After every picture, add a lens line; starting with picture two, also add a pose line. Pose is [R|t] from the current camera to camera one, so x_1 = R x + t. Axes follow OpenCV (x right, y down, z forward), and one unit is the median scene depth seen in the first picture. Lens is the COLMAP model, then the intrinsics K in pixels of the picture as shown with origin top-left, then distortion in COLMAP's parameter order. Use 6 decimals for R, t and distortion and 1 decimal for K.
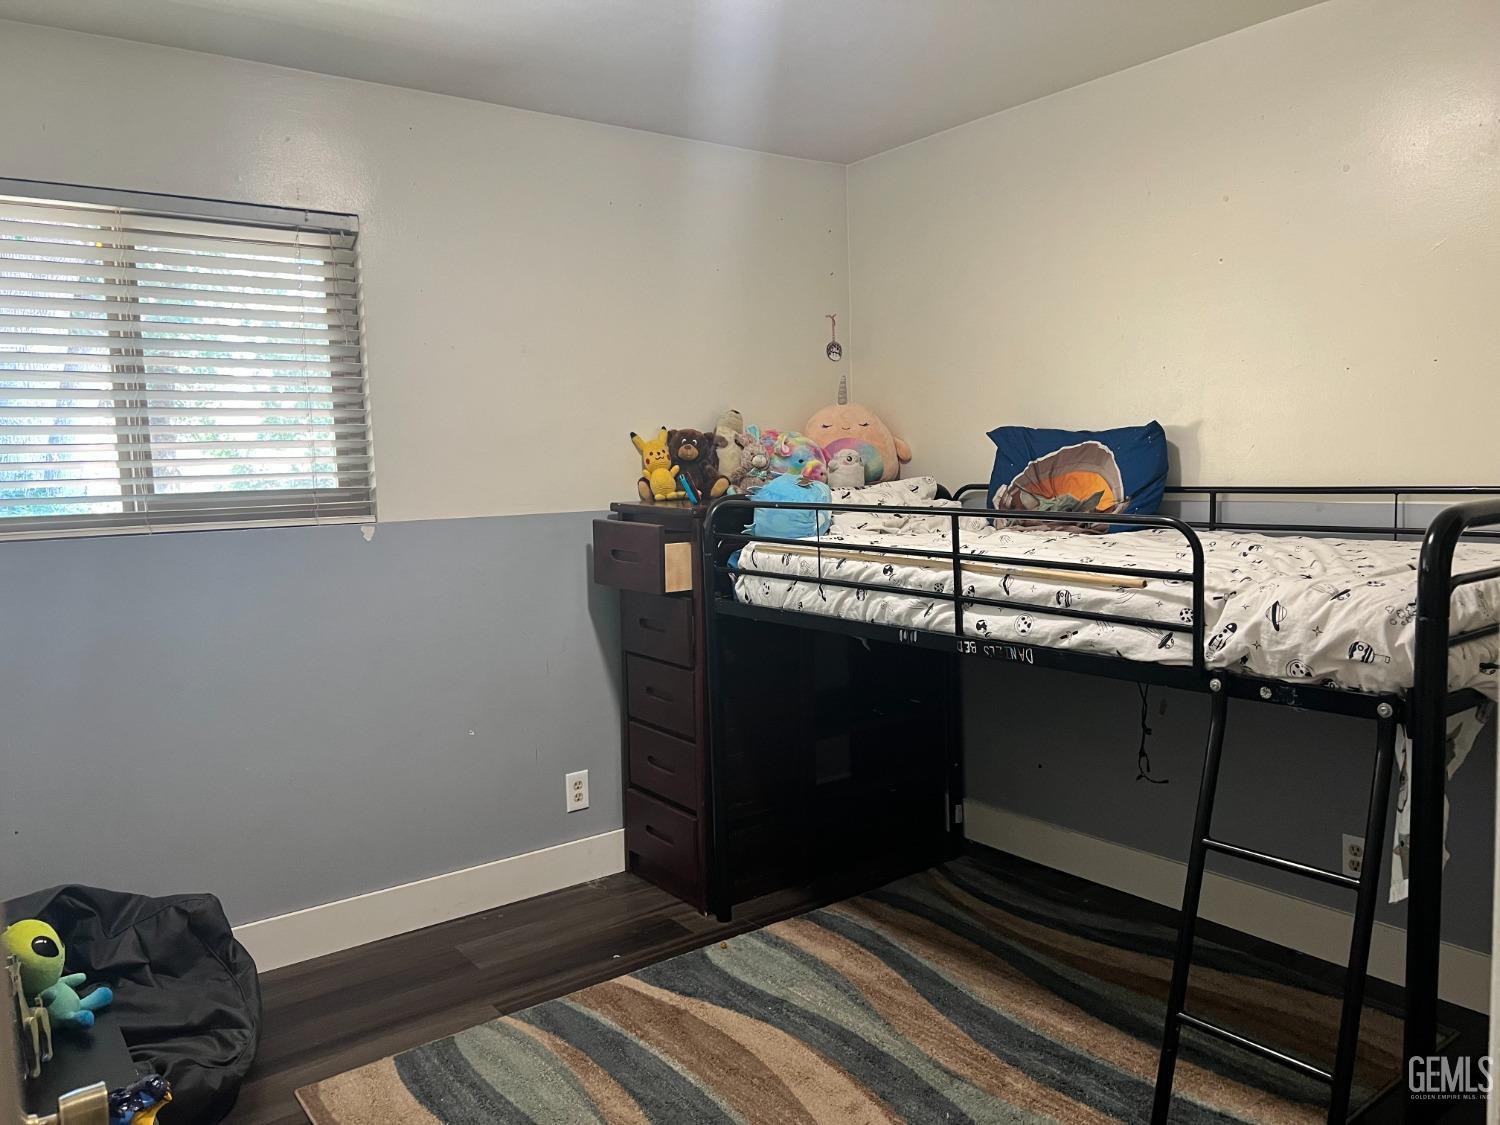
lens RADIAL K [[1130.0, 0, 751.7], [0, 1130.0, 563.6], [0, 0, 1]] dist [0.045441, -0.045846]
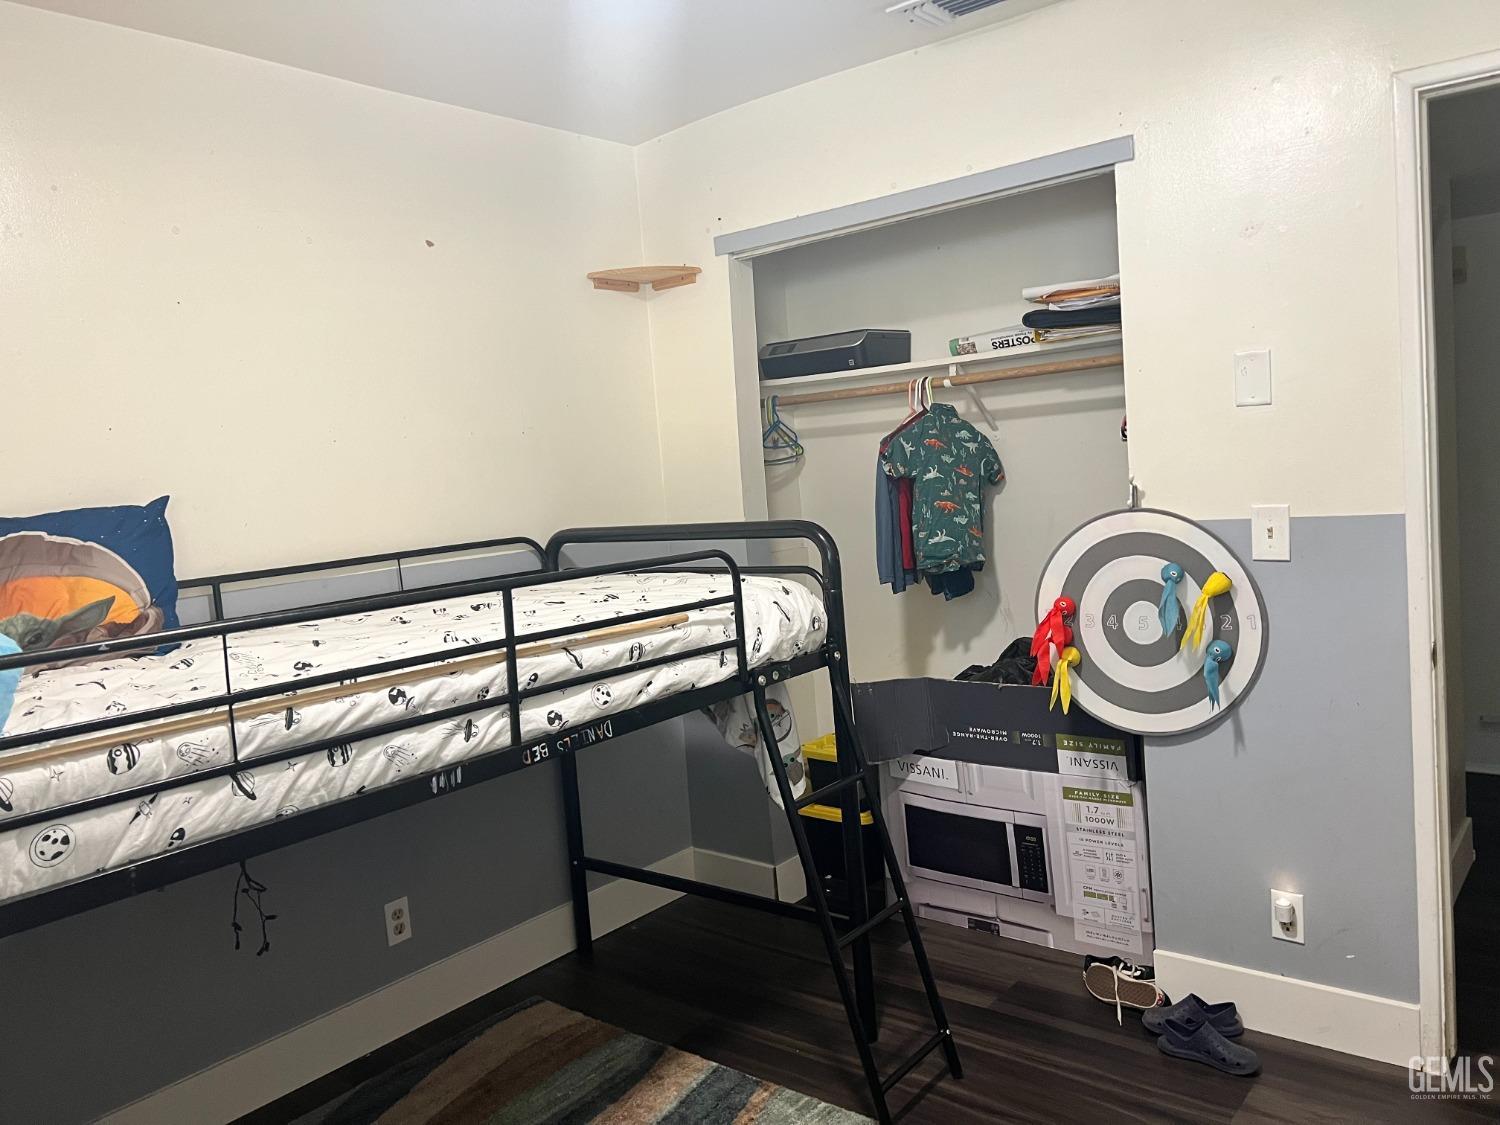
lens RADIAL K [[1130.0, 0, 751.3], [0, 1130.0, 558.7], [0, 0, 1]] dist [0.045441, -0.045846]
pose [[-0.246844, -0.030225, 0.968584, -0.594947], [0.178659, 0.980960, 0.076142, -0.090471], [-0.952444, 0.191841, -0.236745, 1.010180]]
